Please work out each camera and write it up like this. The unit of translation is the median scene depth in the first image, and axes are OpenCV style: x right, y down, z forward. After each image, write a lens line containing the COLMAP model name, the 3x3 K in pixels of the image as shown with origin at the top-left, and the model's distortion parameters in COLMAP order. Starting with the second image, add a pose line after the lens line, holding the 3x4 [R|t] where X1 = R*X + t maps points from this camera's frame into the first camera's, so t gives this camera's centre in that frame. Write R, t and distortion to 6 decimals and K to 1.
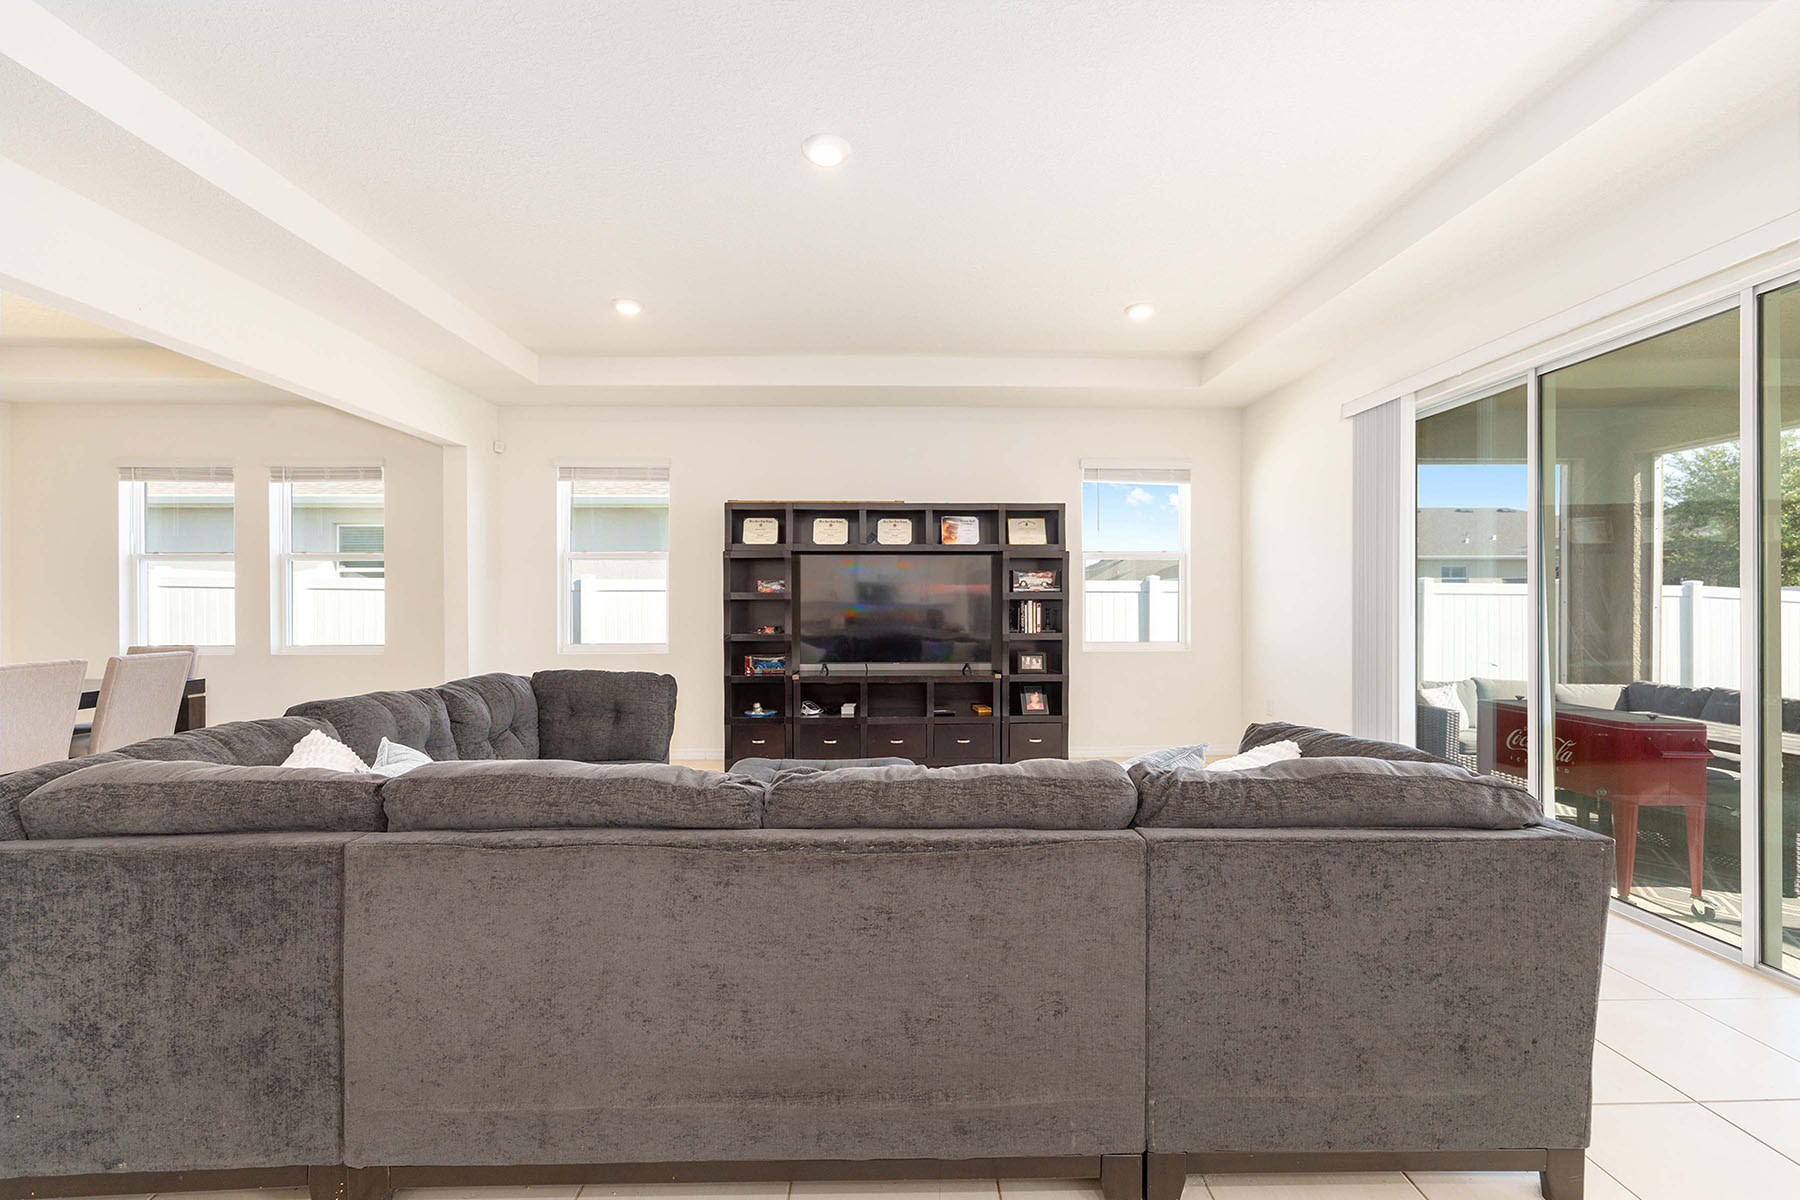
lens RADIAL K [[722.6, 0, 902.2], [0, 722.6, 601.5], [0, 0, 1]] dist [-0.005335, 0.002508]
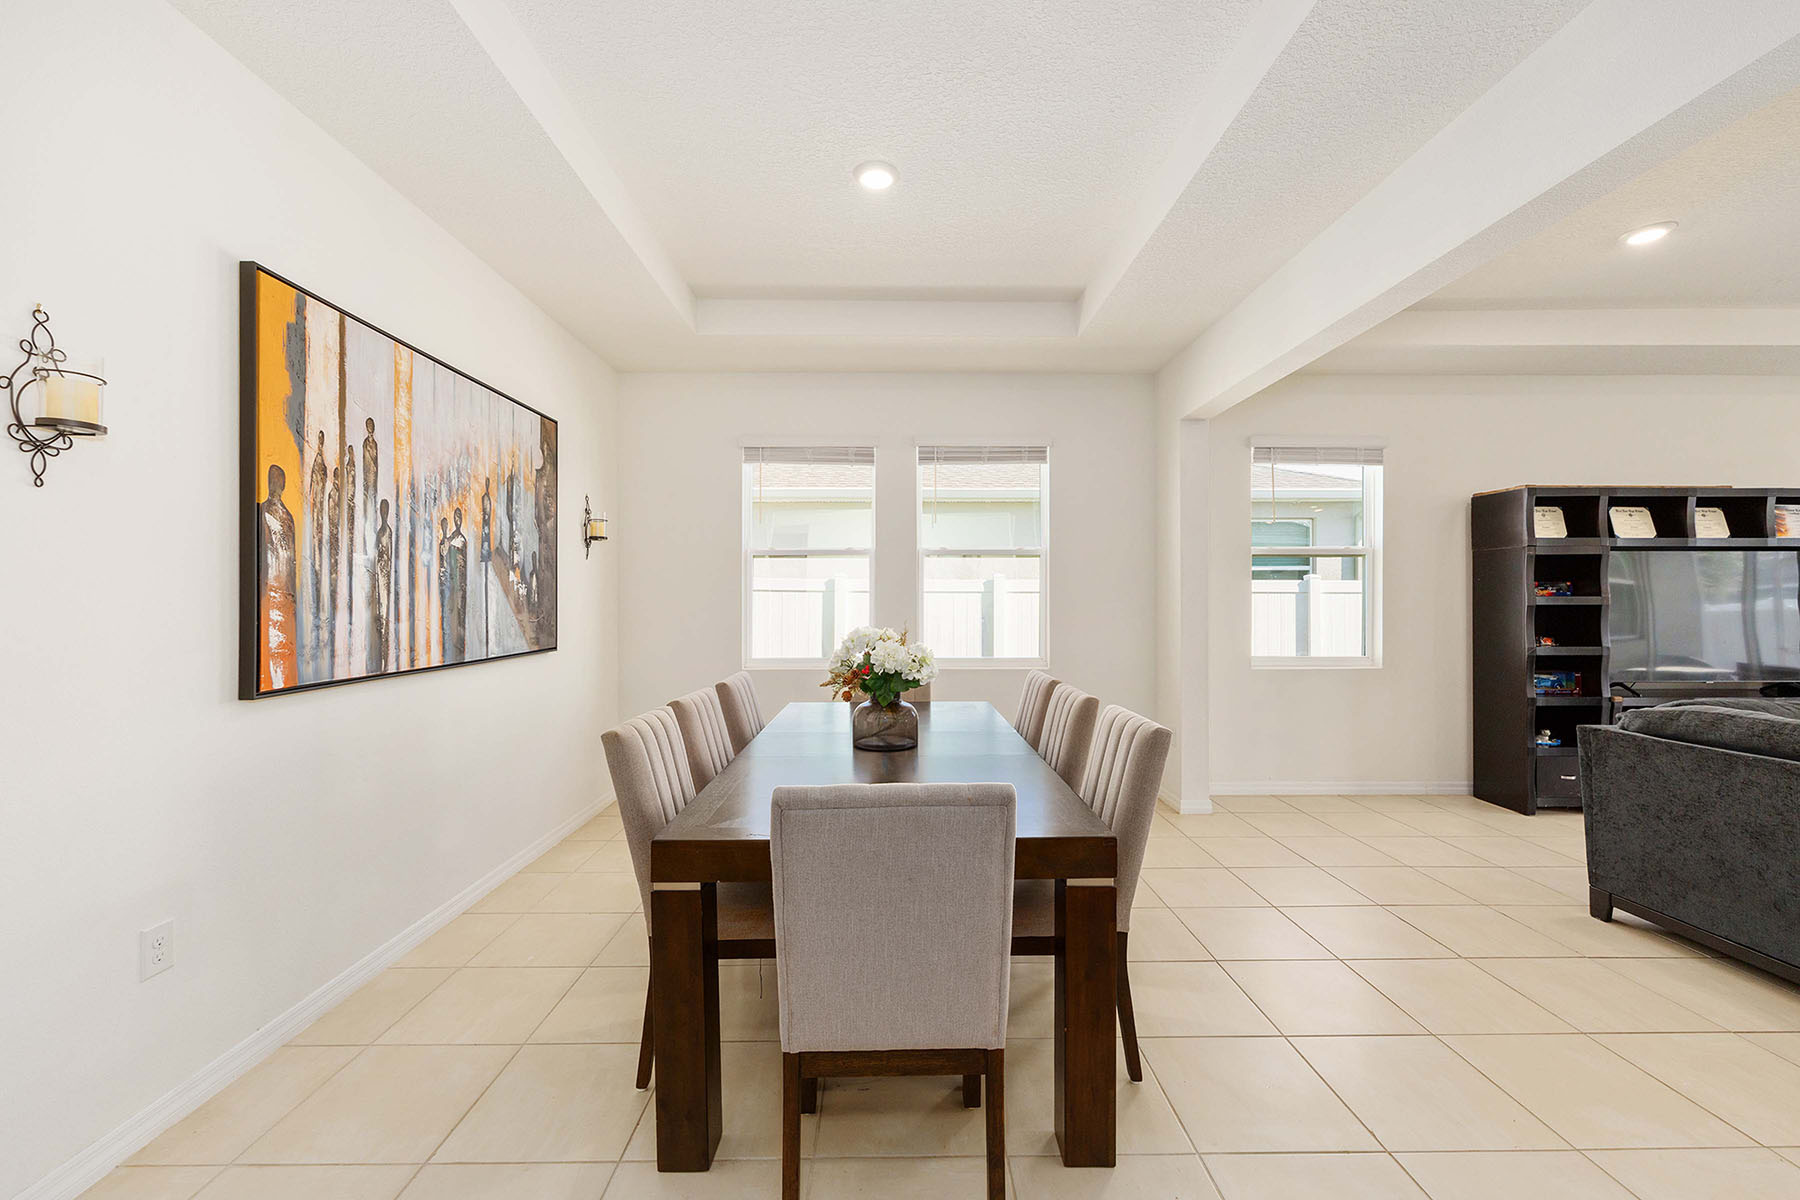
lens RADIAL K [[722.6, 0, 902.5], [0, 722.6, 596.0], [0, 0, 1]] dist [-0.005335, 0.002508]
pose [[0.999938, 0.001150, -0.011096, -0.931966], [-0.001228, 0.999975, -0.007003, -0.006254], [0.011088, 0.007016, 0.999914, 0.161110]]
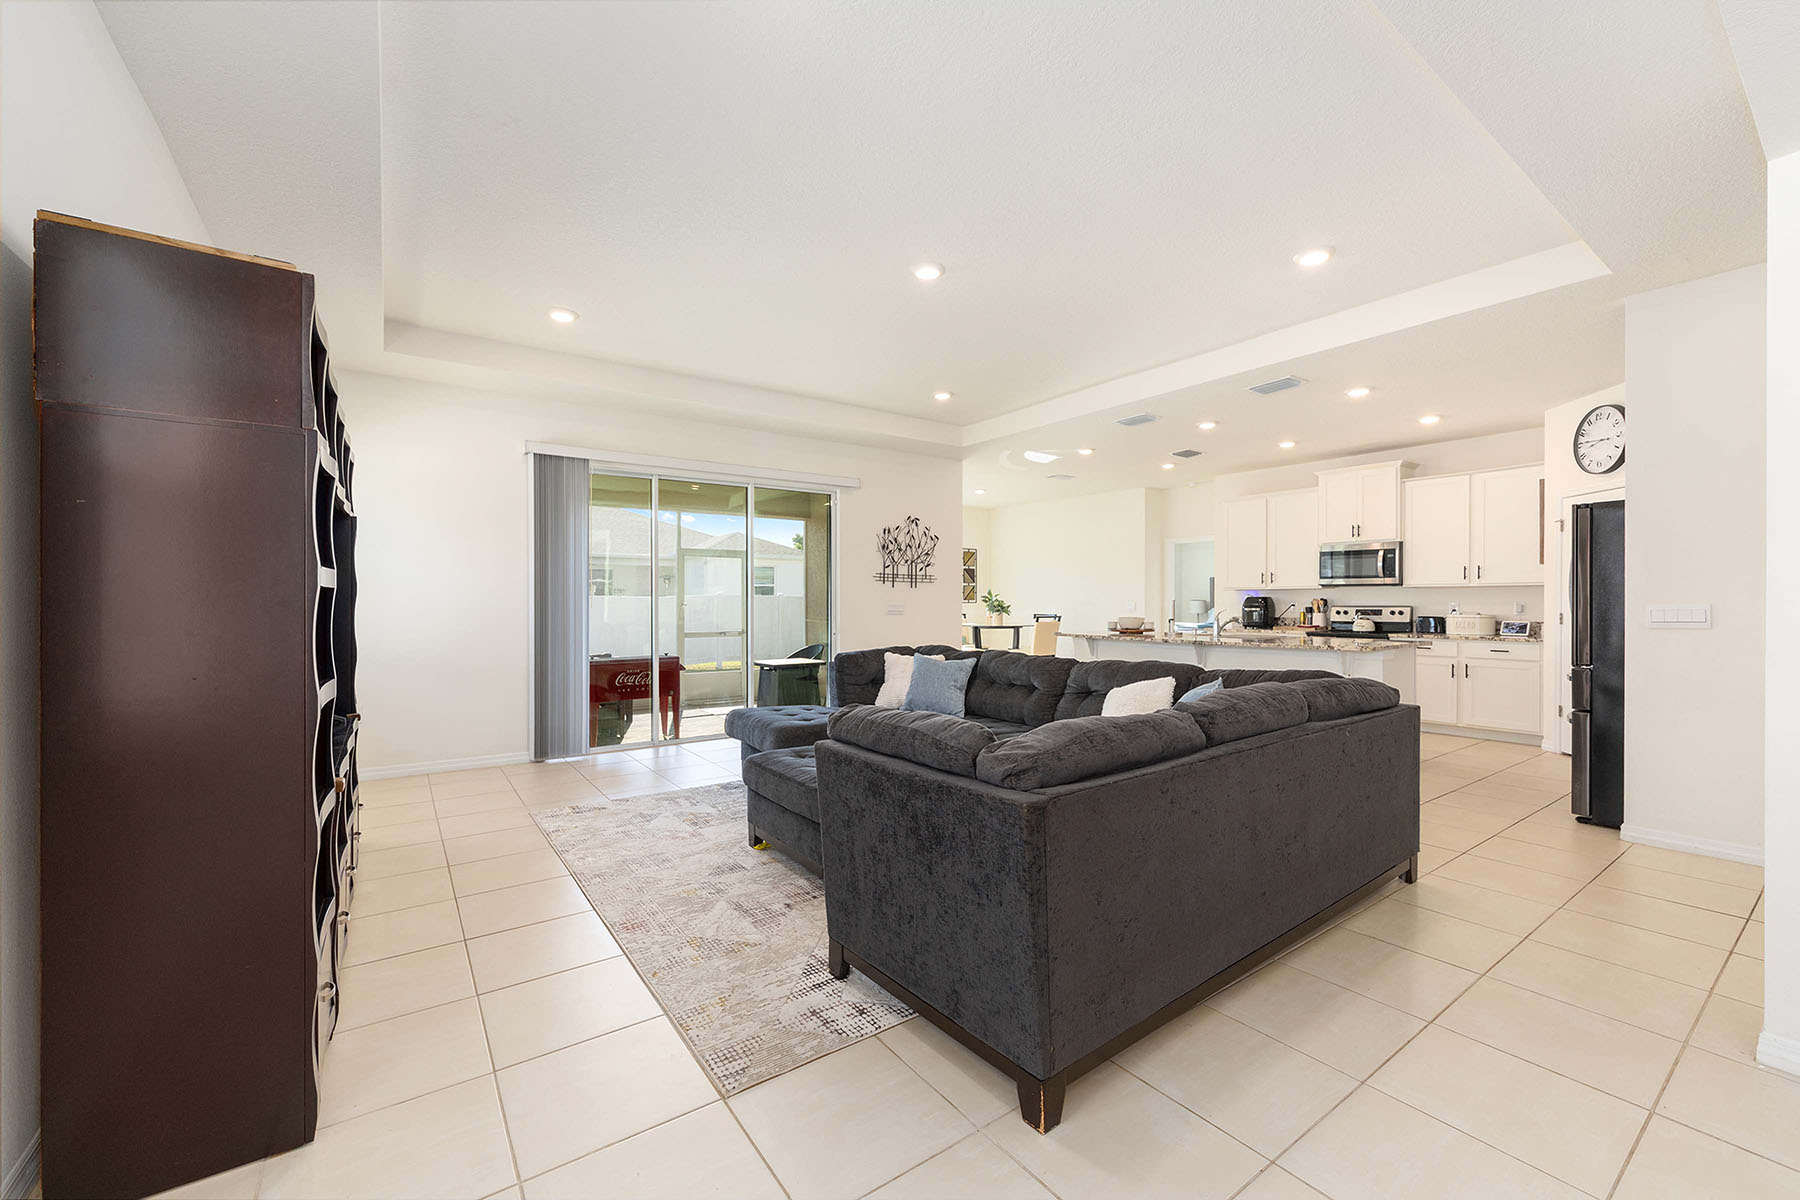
lens RADIAL K [[722.6, 0, 900.7], [0, 722.6, 606.6], [0, 0, 1]] dist [-0.005335, 0.002508]
pose [[-0.564670, -0.005301, 0.825300, -0.631018], [0.003011, 0.999959, 0.008484, 0.003535], [-0.825311, 0.007275, -0.564631, 0.948260]]
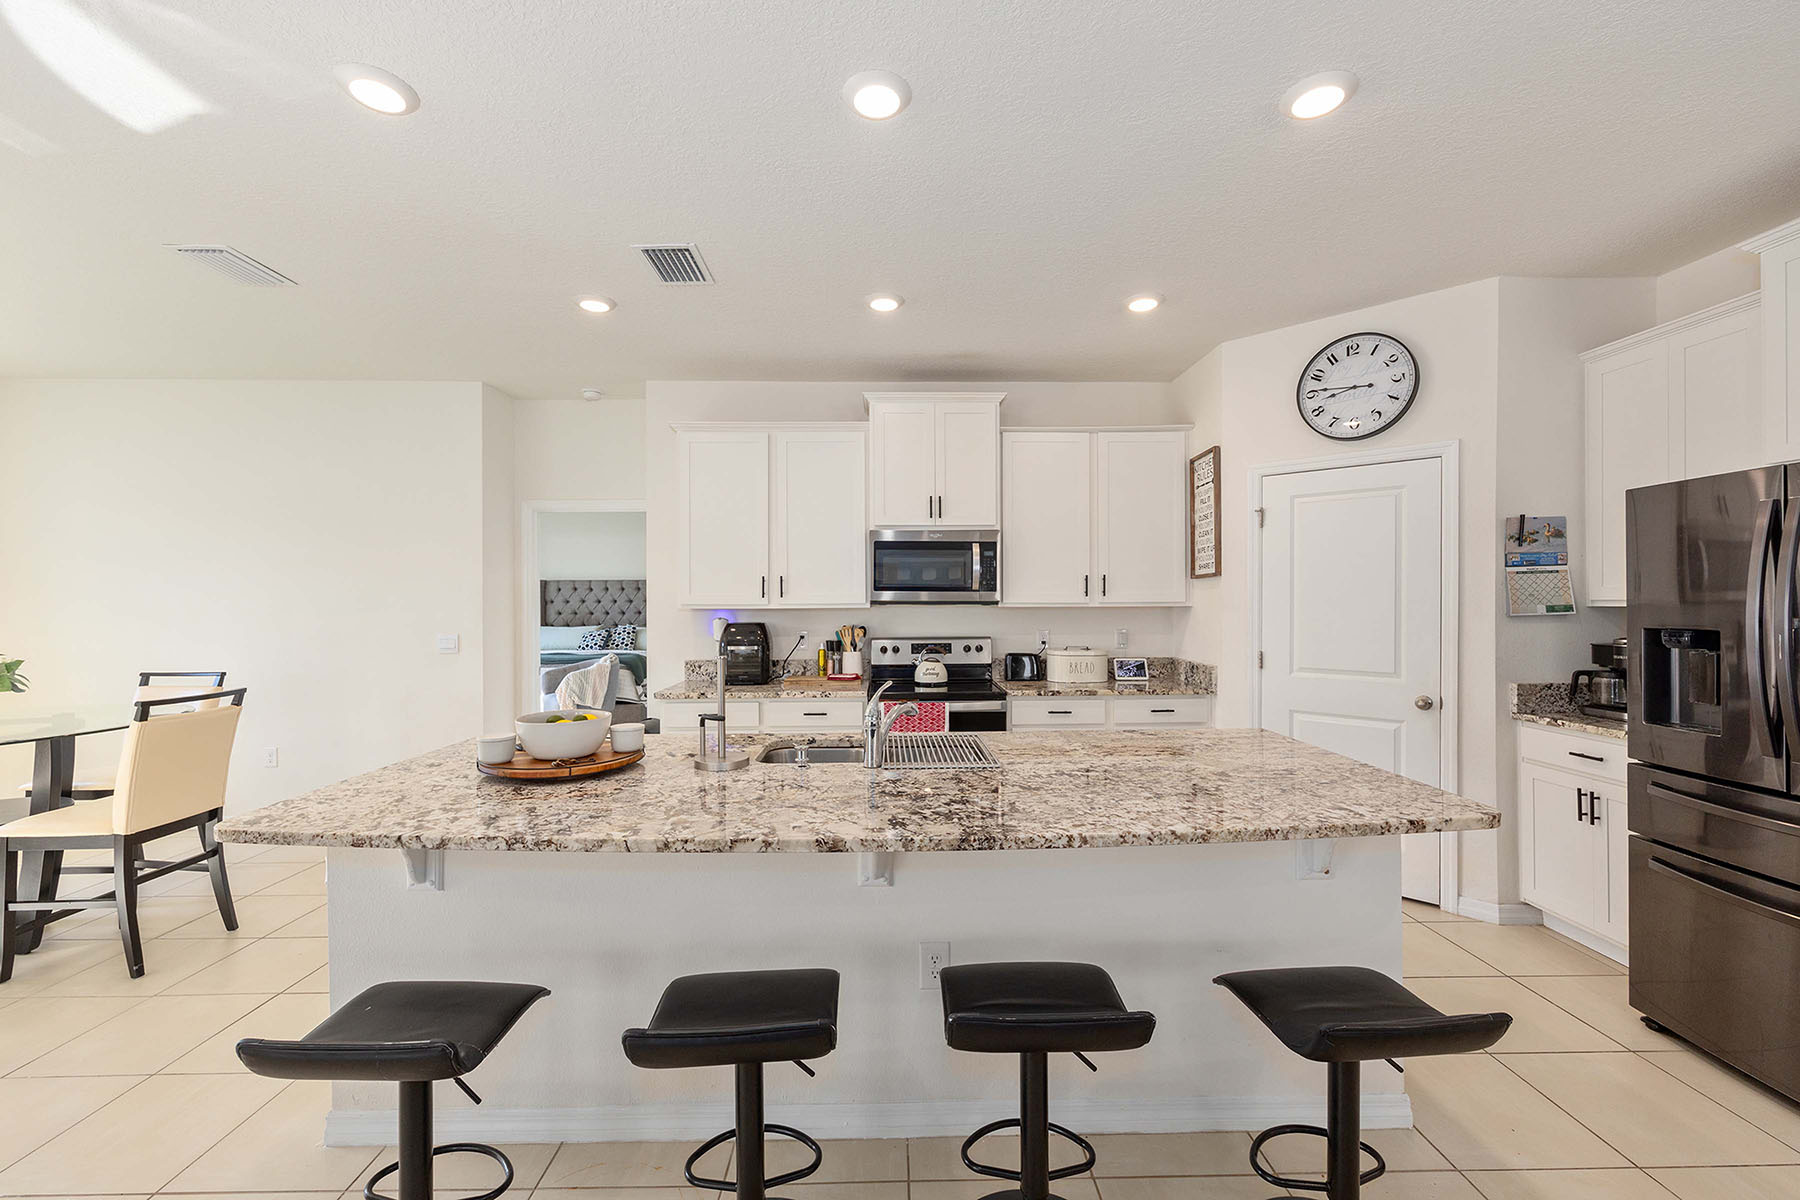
lens RADIAL K [[722.6, 0, 901.2], [0, 722.6, 603.8], [0, 0, 1]] dist [-0.005335, 0.002508]
pose [[-0.999977, 0.005223, 0.004220, 0.046583], [0.005241, 0.999977, 0.004212, -0.025936], [-0.004198, 0.004234, -0.999982, 0.236200]]
